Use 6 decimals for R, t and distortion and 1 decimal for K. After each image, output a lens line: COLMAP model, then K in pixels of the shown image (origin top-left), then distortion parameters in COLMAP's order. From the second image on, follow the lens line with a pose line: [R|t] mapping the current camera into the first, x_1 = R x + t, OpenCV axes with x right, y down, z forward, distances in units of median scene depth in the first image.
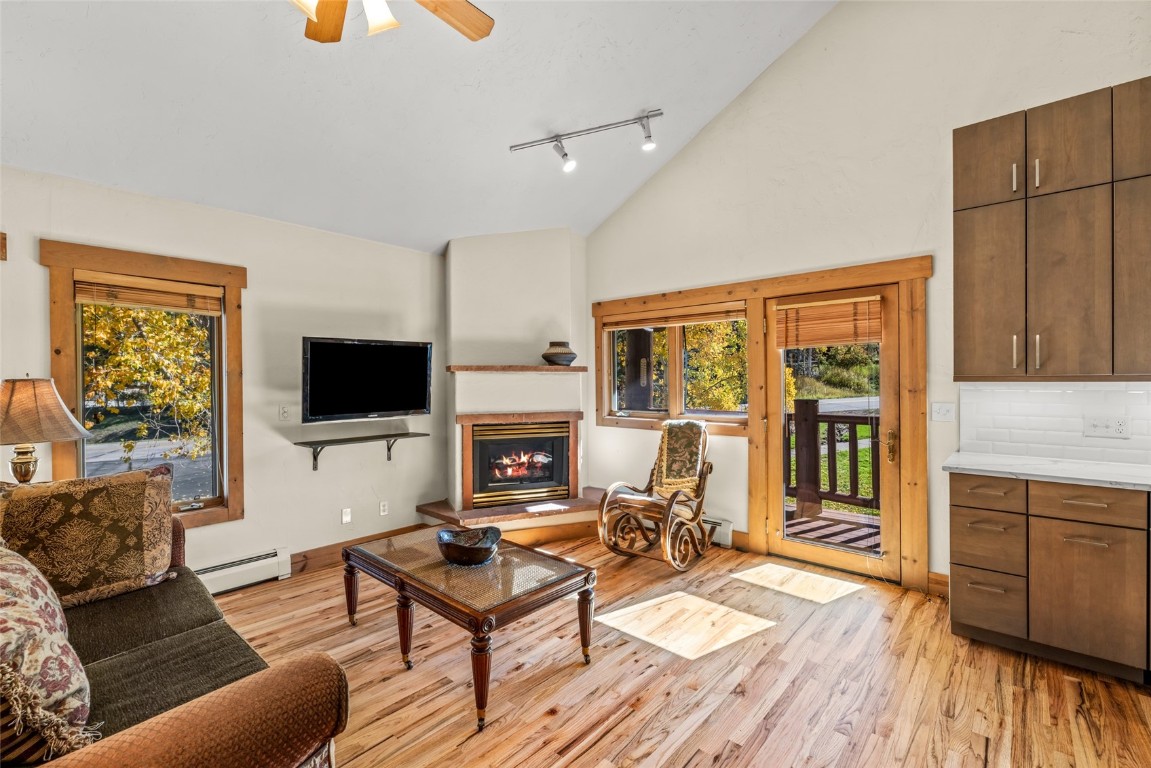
lens RADIAL K [[491.8, 0, 580.9], [0, 491.8, 383.9], [0, 0, 1]] dist [-0.001962, 0.000005]
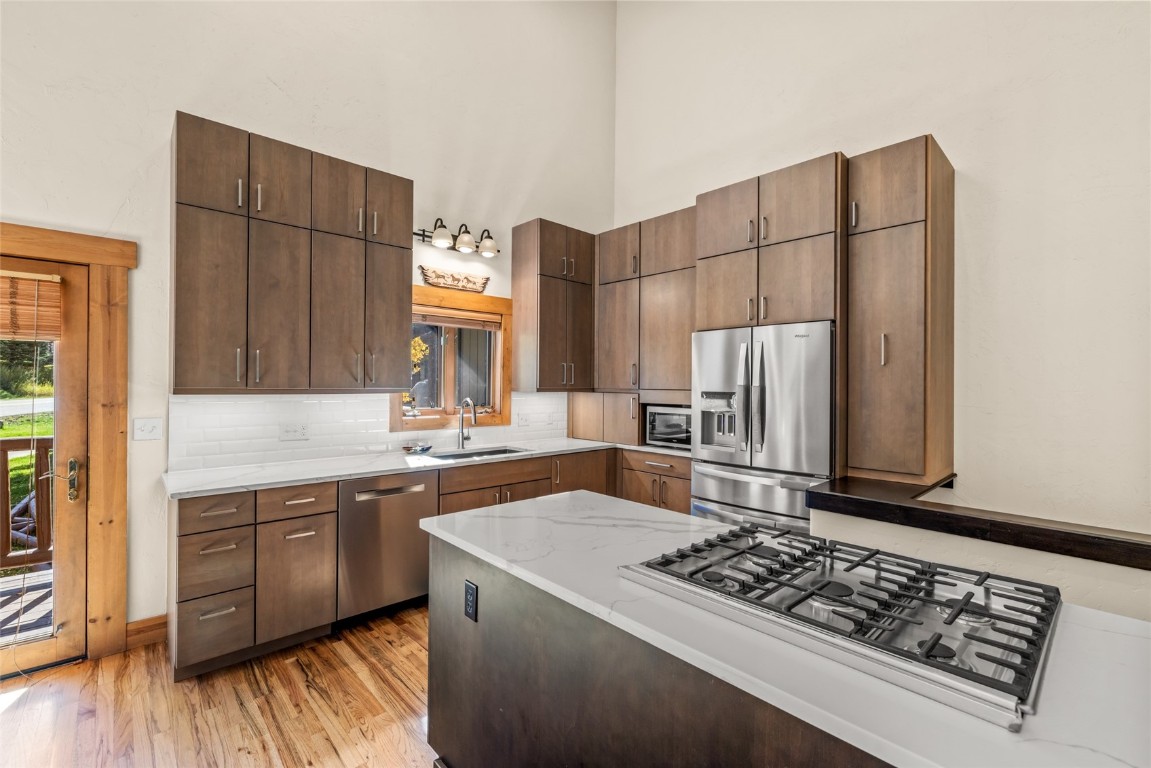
lens RADIAL K [[491.8, 0, 572.7], [0, 491.8, 383.1], [0, 0, 1]] dist [-0.001962, 0.000005]
pose [[0.105457, 0.010786, 0.994365, -0.044349], [-0.002297, 0.999941, -0.010603, -0.017955], [-0.994421, -0.001166, 0.105475, 0.198154]]
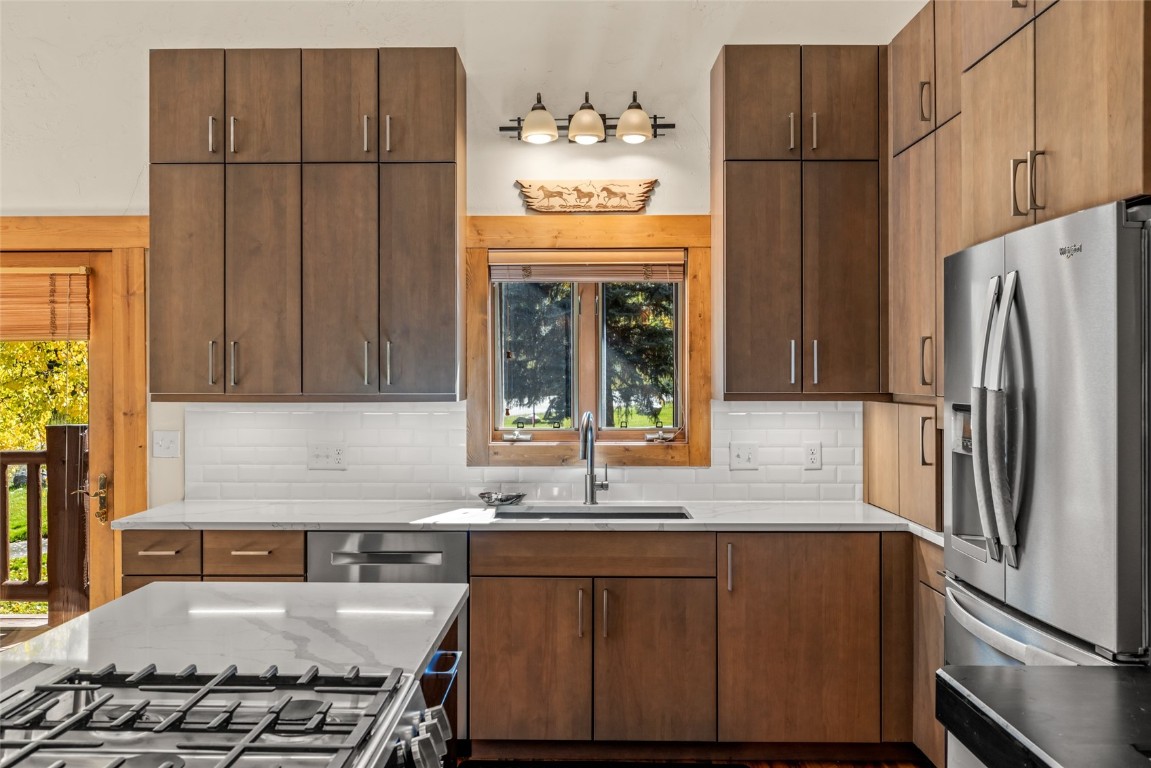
lens RADIAL K [[997.9, 0, 526.1], [0, 997.9, 379.1], [0, 0, 1]] dist [0.009349, -0.024849]
pose [[0.757484, 0.006639, 0.652820, 0.231704], [-0.000622, 0.999955, -0.009447, -0.024735], [-0.652854, 0.006750, 0.757454, -0.459321]]
